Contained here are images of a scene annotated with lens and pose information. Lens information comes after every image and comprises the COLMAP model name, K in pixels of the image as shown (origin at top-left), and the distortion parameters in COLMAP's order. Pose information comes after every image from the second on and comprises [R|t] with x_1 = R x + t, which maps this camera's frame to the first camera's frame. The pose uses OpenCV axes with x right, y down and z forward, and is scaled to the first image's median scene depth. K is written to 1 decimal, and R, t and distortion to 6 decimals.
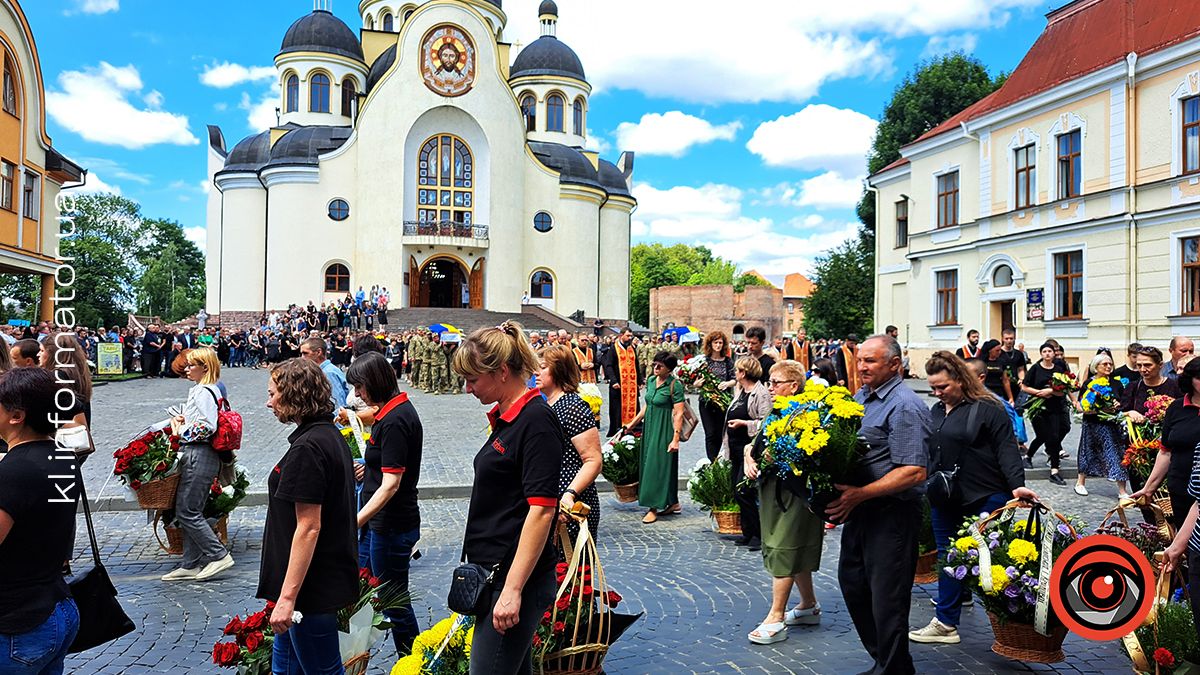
lens RADIAL K [[829.0, 0, 607.5], [0, 829.0, 317.4], [0, 0, 1]] dist [0.087315, -0.093874]
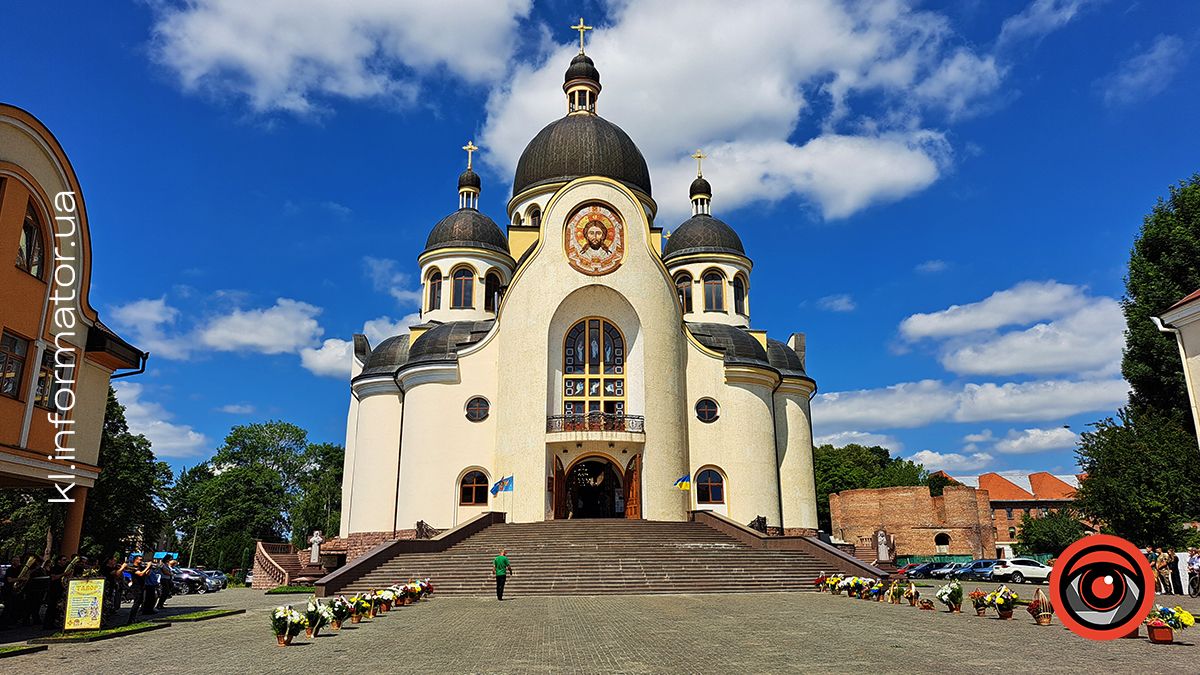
lens RADIAL K [[829.0, 0, 626.2], [0, 829.0, 310.0], [0, 0, 1]] dist [0.087315, -0.093874]
pose [[0.985950, -0.071985, -0.150733, -0.025336], [0.030675, 0.965059, -0.260232, 0.005018], [0.164199, 0.251953, 0.953708, 0.159572]]
